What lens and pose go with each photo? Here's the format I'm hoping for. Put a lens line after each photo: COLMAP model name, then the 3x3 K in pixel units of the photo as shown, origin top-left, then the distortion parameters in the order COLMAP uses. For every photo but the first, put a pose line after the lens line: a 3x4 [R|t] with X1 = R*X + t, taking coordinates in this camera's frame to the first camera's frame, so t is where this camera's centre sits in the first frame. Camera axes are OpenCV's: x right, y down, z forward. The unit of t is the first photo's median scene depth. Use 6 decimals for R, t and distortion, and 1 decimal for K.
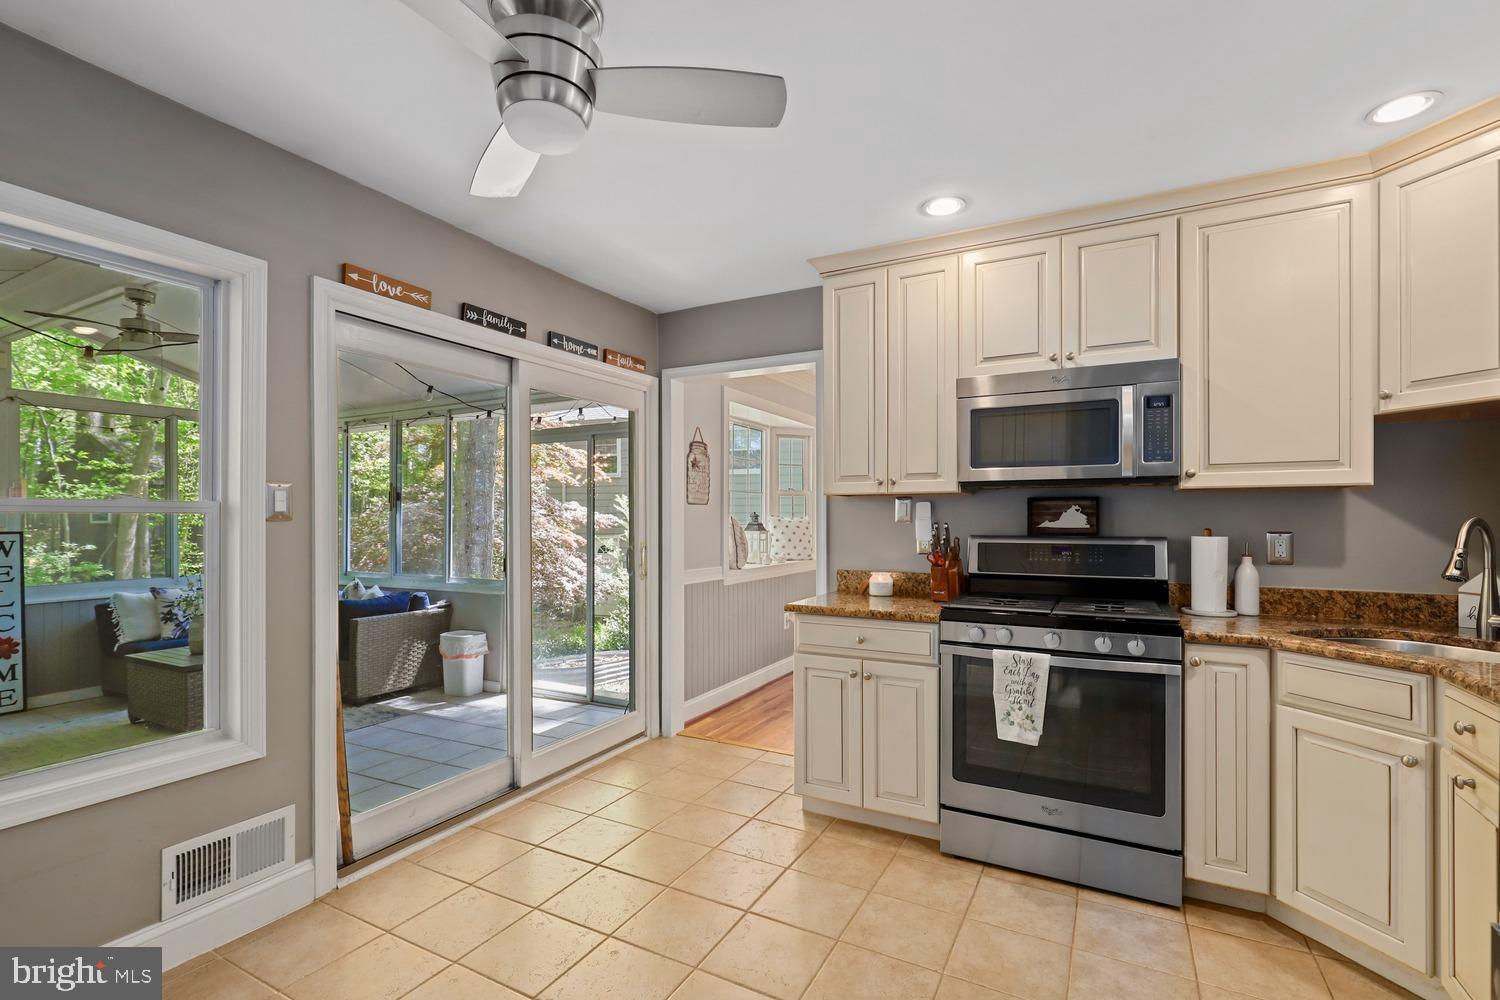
lens RADIAL K [[678.3, 0, 747.8], [0, 678.3, 521.3], [0, 0, 1]] dist [0.001616, -0.000003]
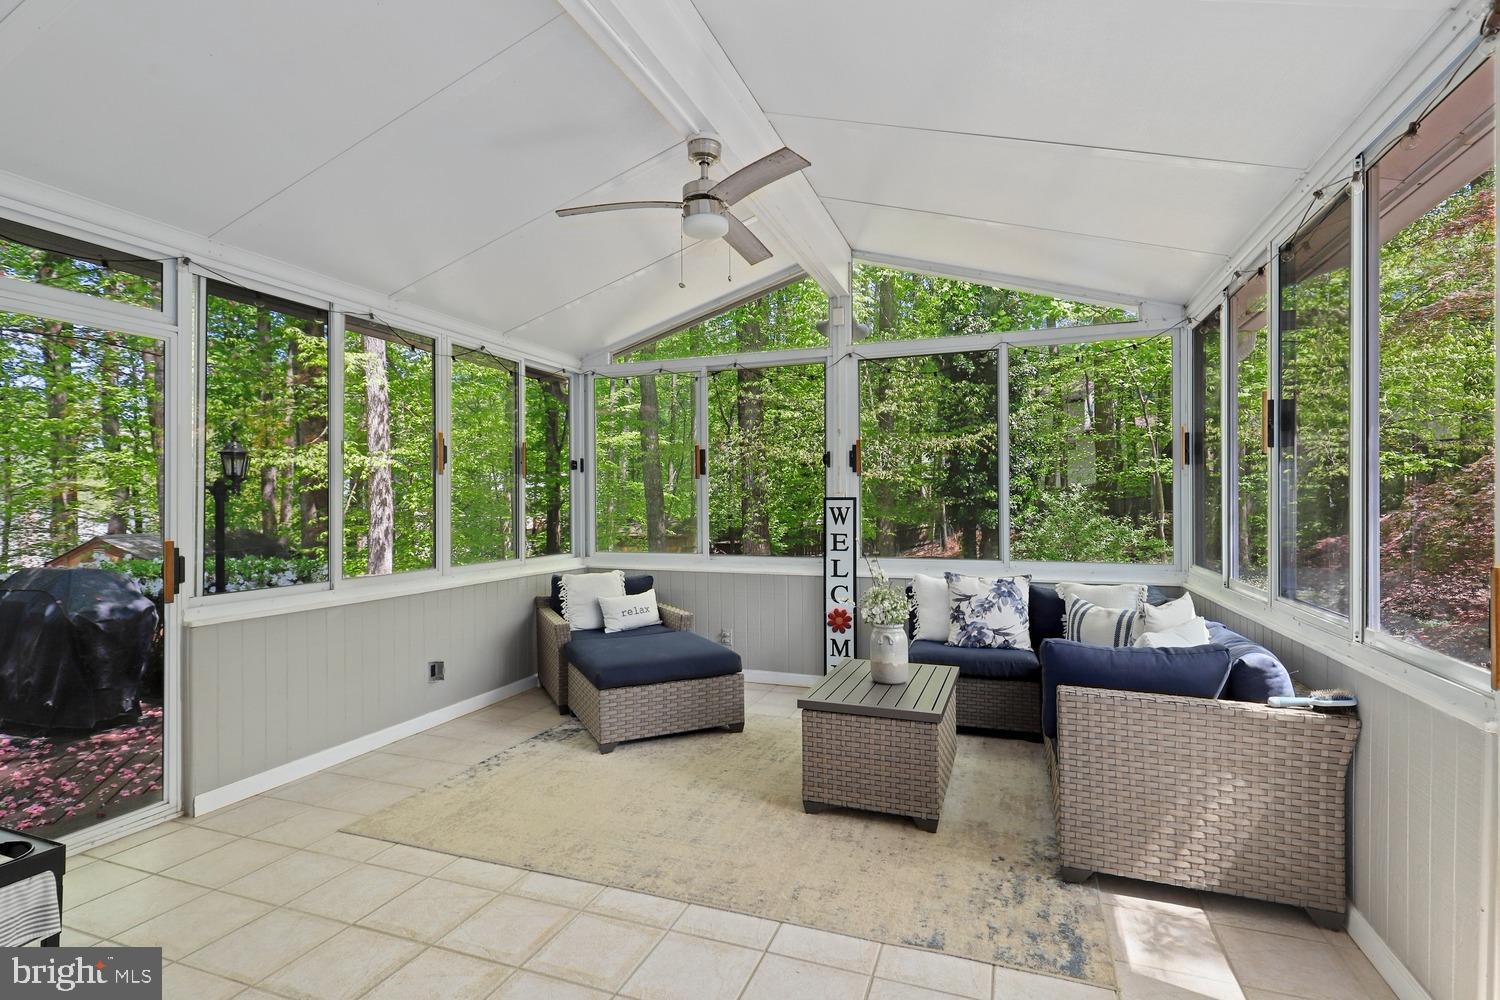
lens RADIAL K [[715.0, 0, 750.0], [0, 715.0, 500.0], [0, 0, 1]] dist [0.015918, -0.000082]
pose [[0.138121, 0.004567, -0.990405, -0.127291], [0.002222, 0.999985, 0.004921, 0.013594], [0.990413, -0.002880, 0.138108, 0.728686]]
